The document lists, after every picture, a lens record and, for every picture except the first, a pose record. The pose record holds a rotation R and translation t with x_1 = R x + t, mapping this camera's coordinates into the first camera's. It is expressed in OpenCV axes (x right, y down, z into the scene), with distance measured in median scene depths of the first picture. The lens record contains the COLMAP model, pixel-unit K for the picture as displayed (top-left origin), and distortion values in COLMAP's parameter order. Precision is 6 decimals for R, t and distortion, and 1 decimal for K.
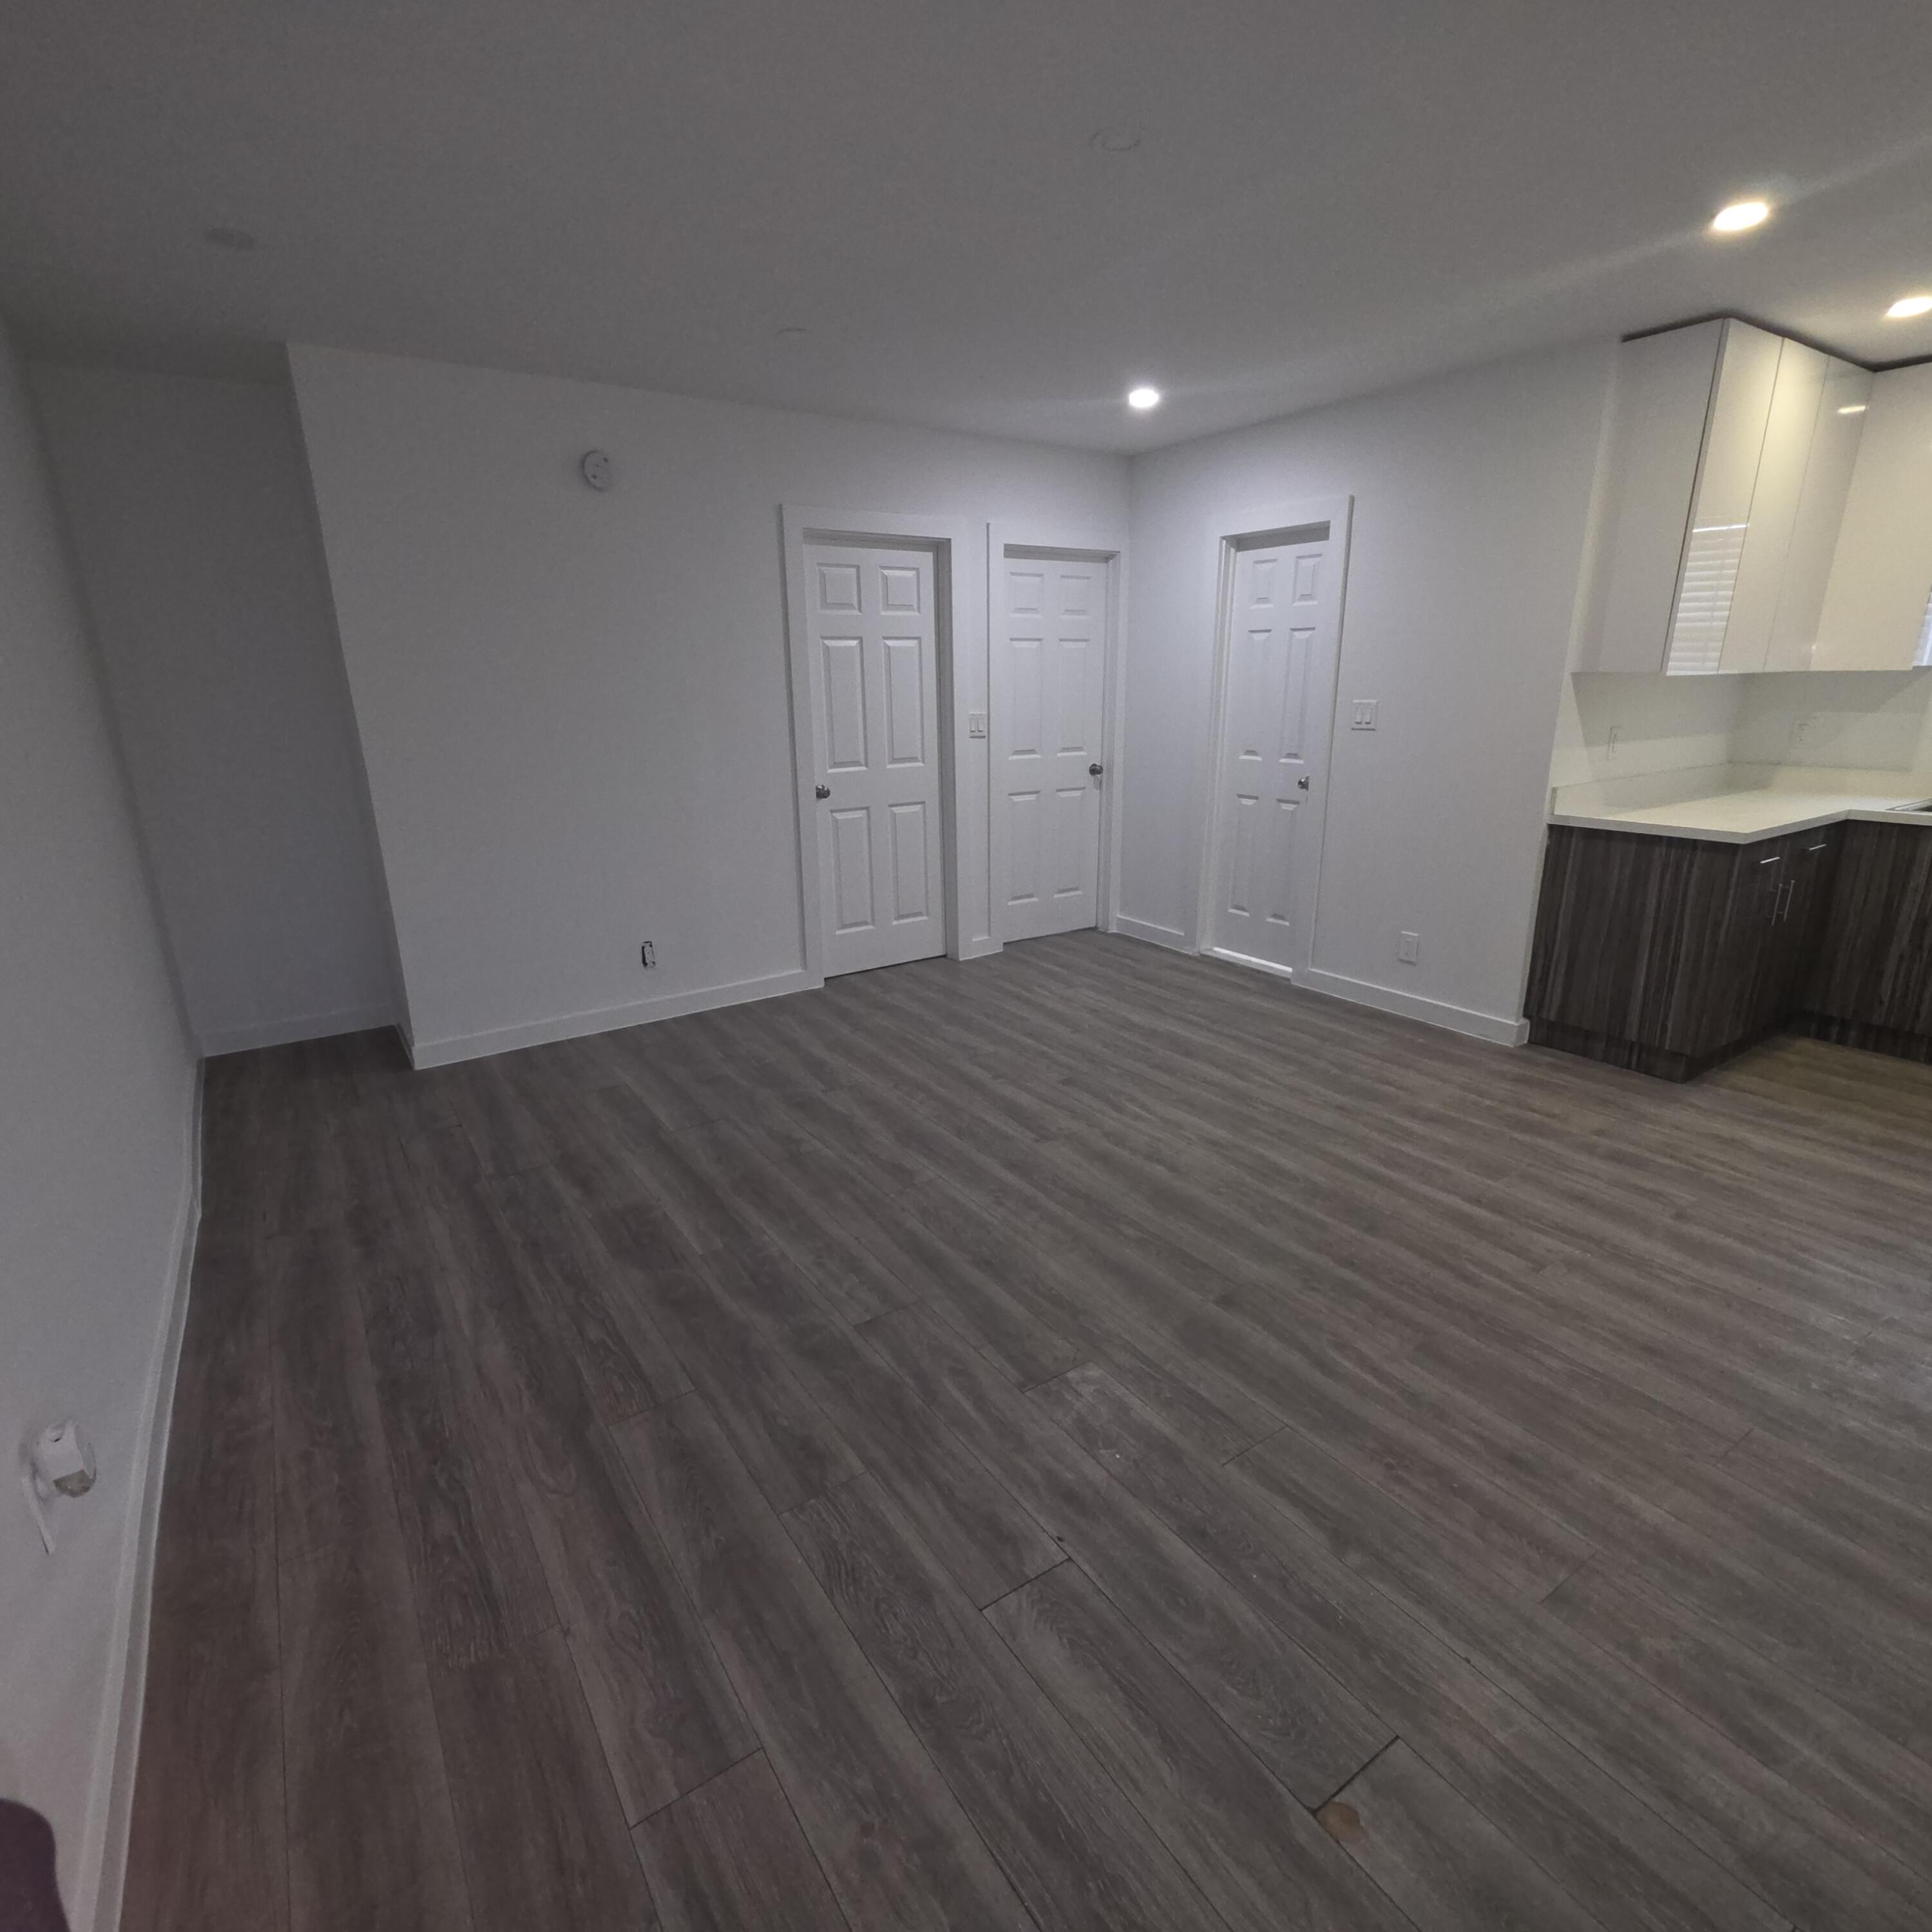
lens RADIAL K [[1028.1, 0, 958.8], [0, 1028.1, 977.3], [0, 0, 1]] dist [0.011683, -0.002825]
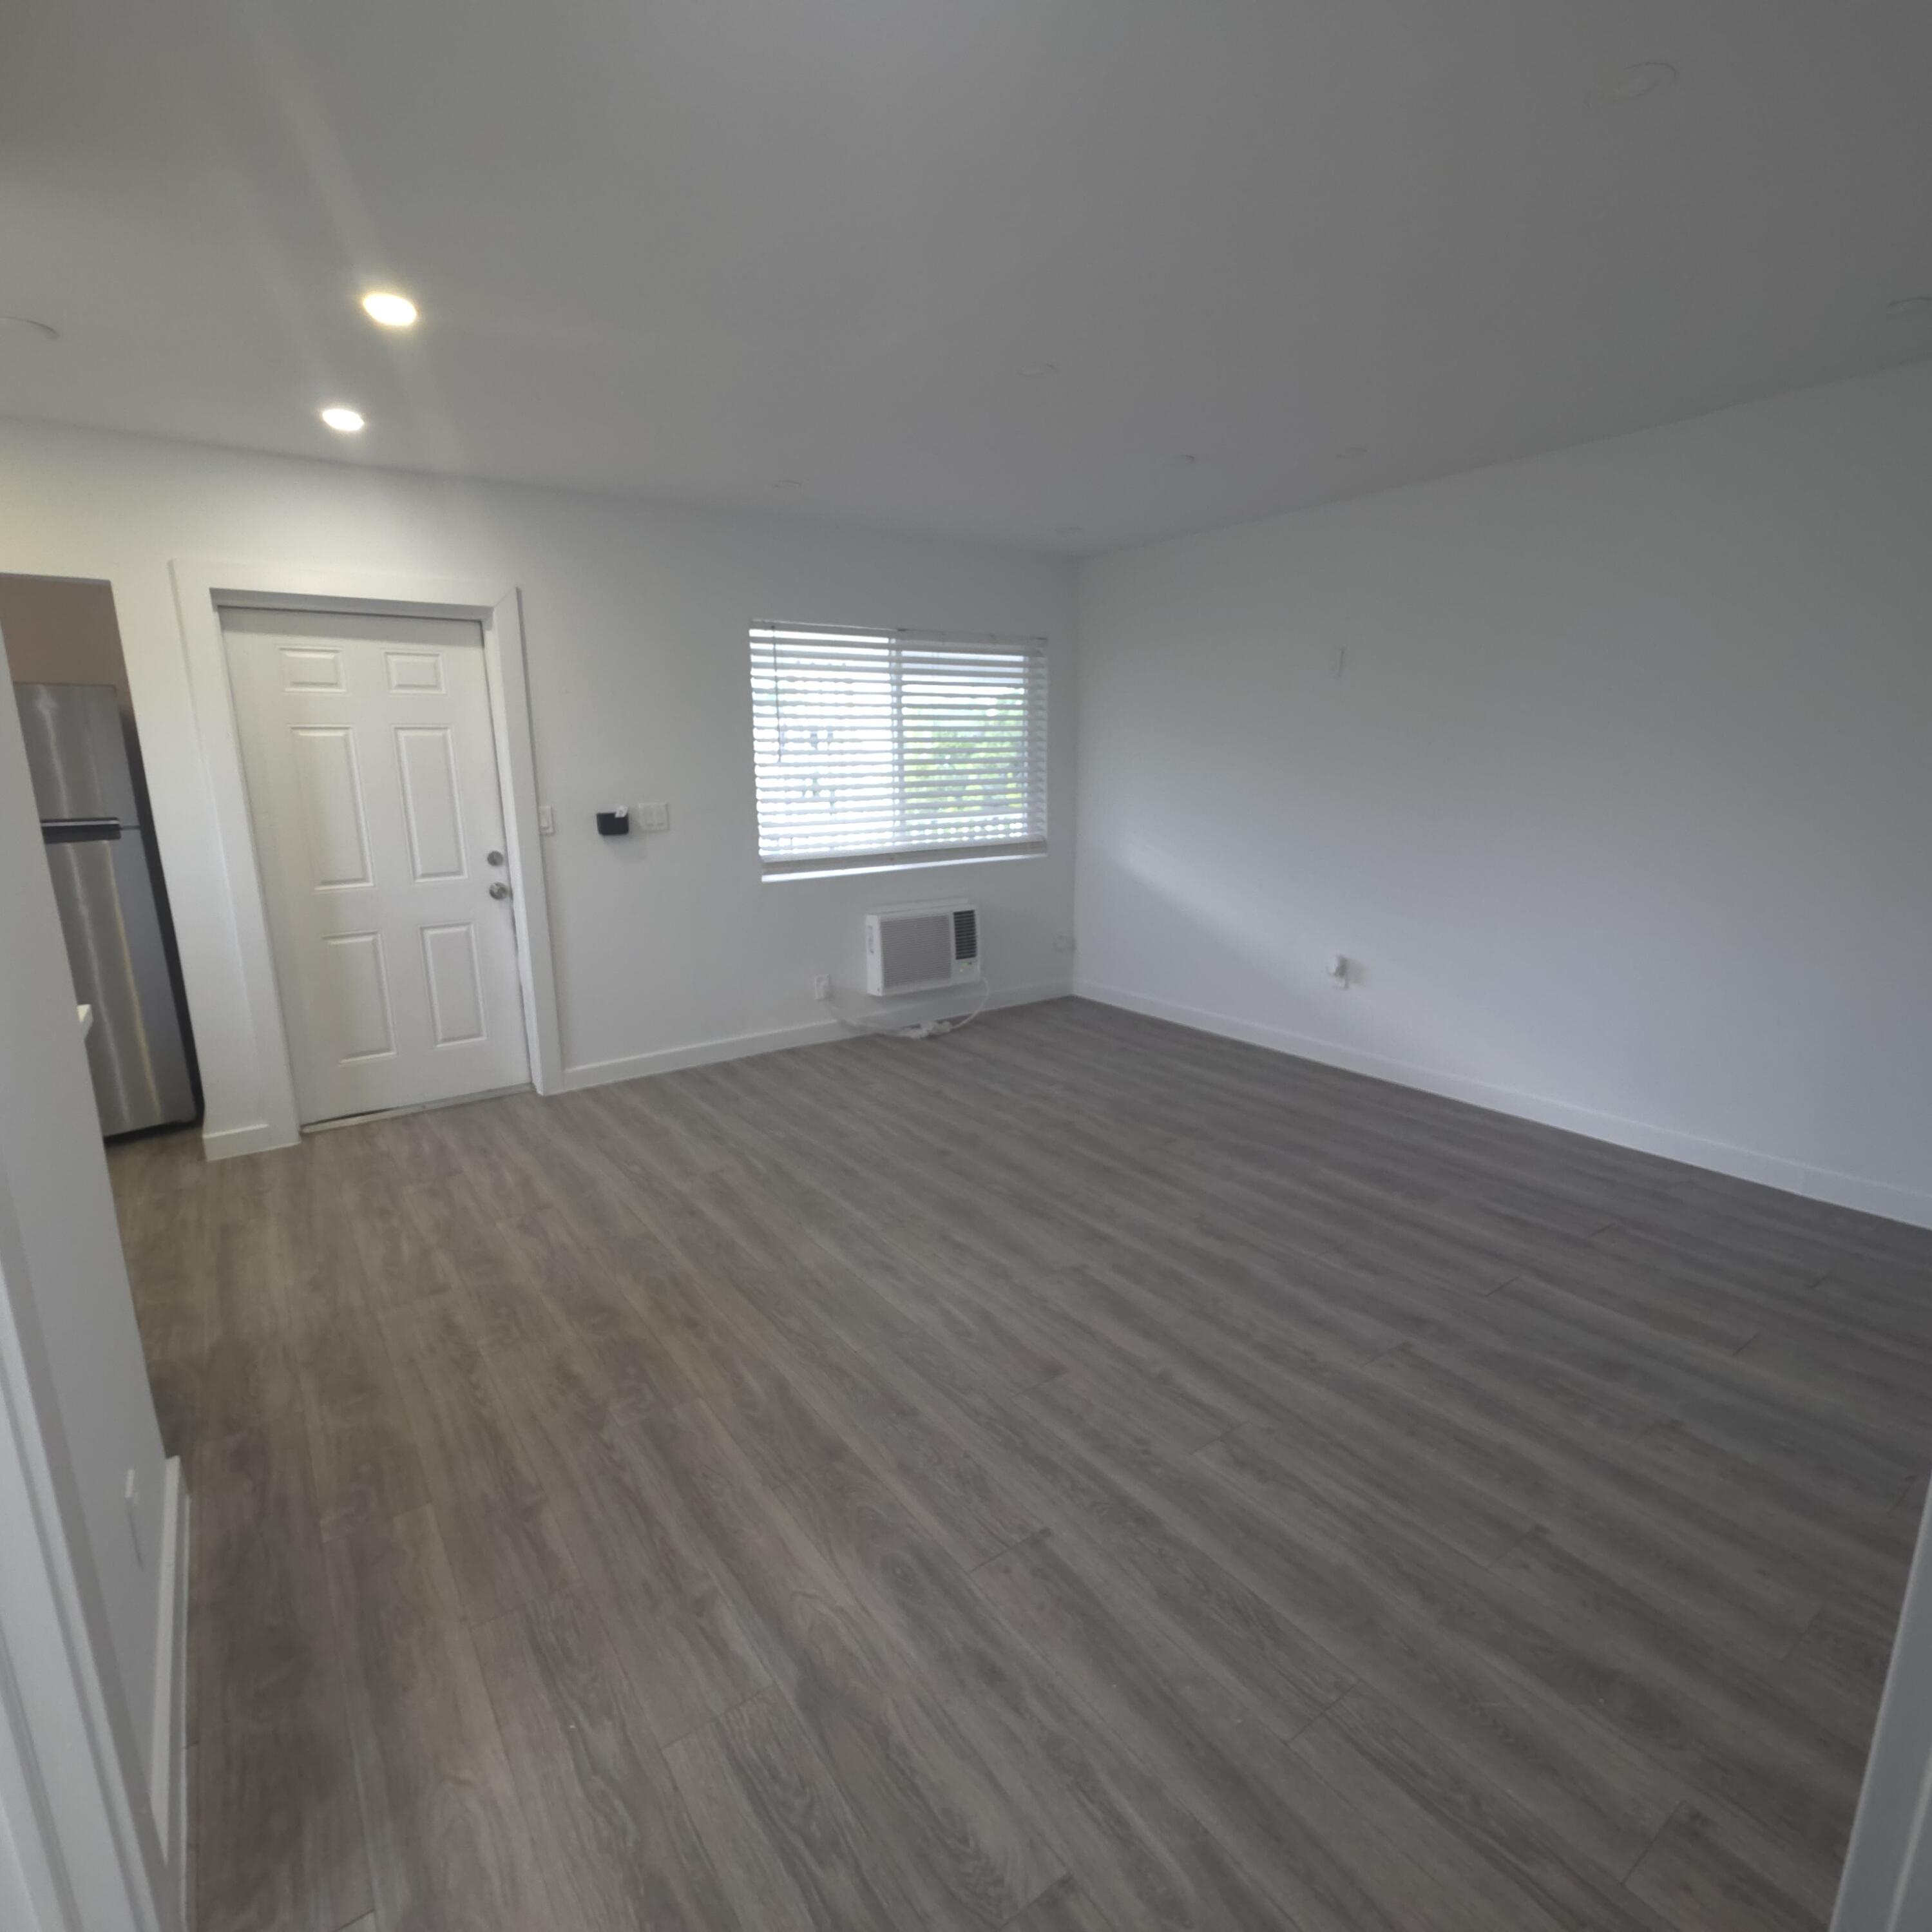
lens RADIAL K [[1022.0, 0, 962.2], [0, 1022.0, 956.3], [0, 0, 1]] dist [0.011559, -0.004930]
pose [[-0.999222, 0.030058, -0.025544, 0.192773], [0.014631, 0.883787, 0.467661, -0.483725], [0.036632, 0.466924, -0.883539, 1.617707]]
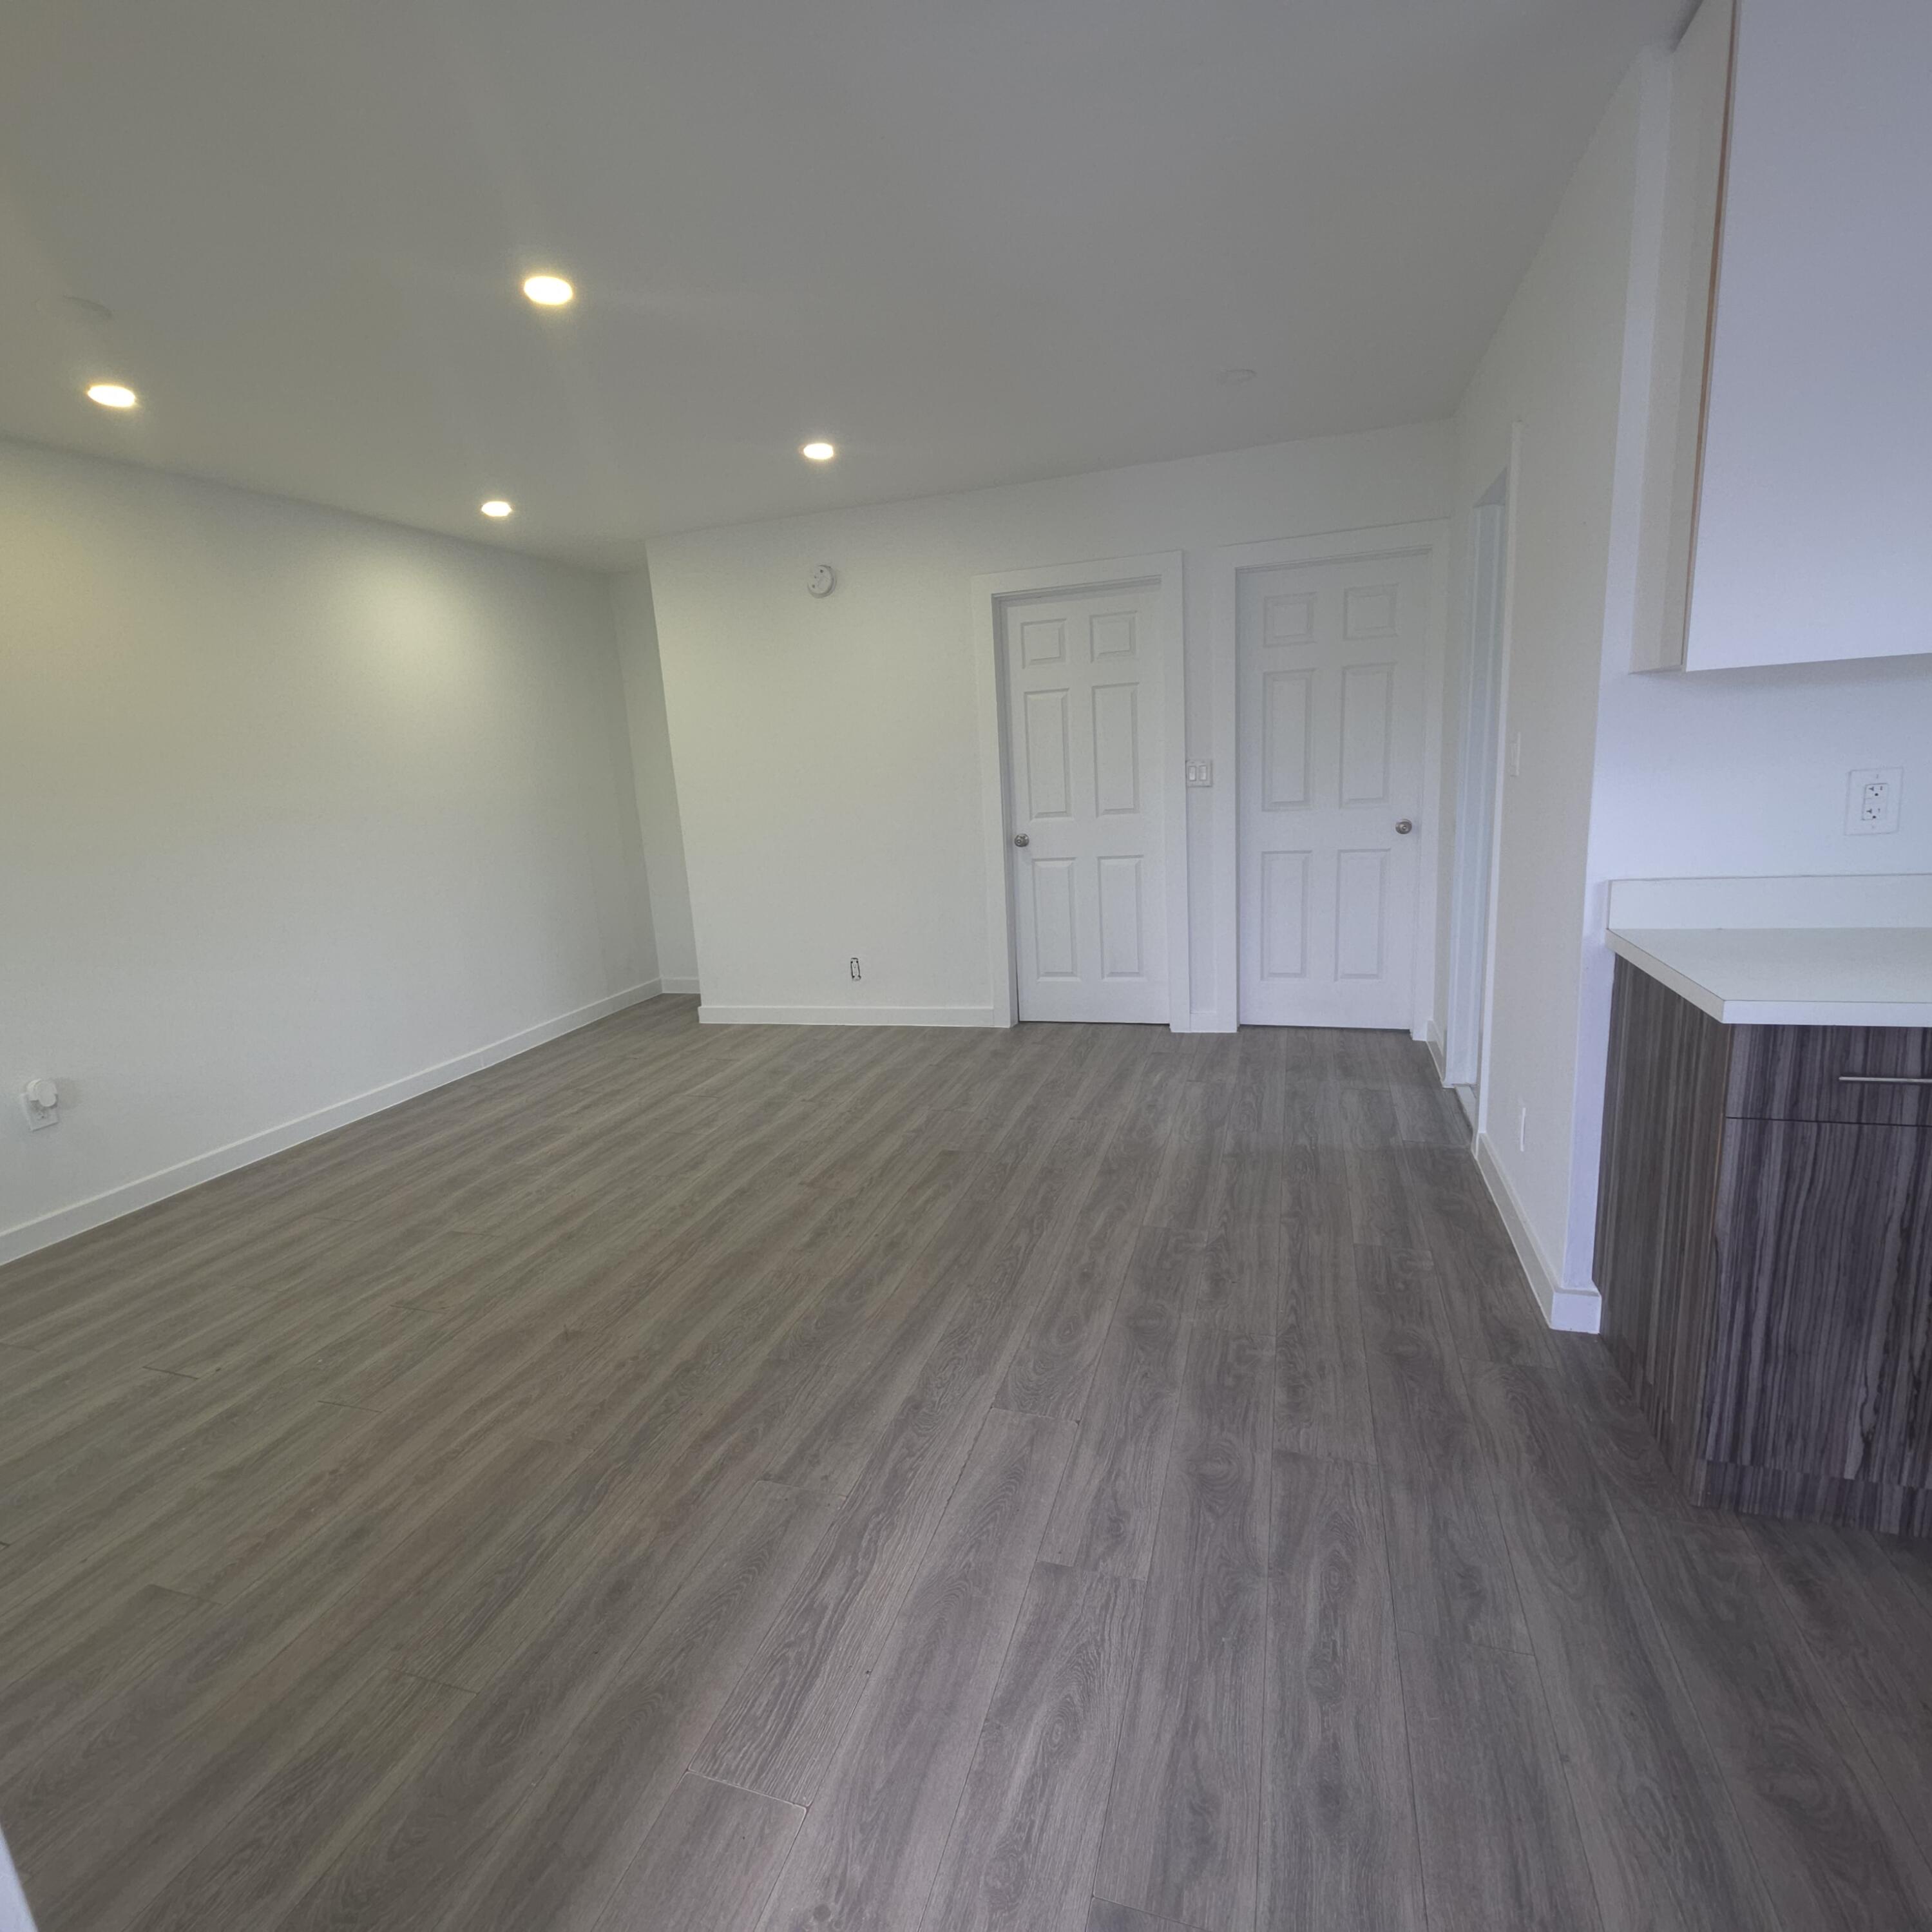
lens RADIAL K [[1030.3, 0, 943.4], [0, 1030.3, 964.5], [0, 0, 1]] dist [0.020675, -0.009913]
pose [[0.607743, 0.132452, -0.783010, 0.911773], [-0.173035, 0.984389, 0.032214, -0.108887], [0.775053, 0.115911, 0.621174, 0.439484]]
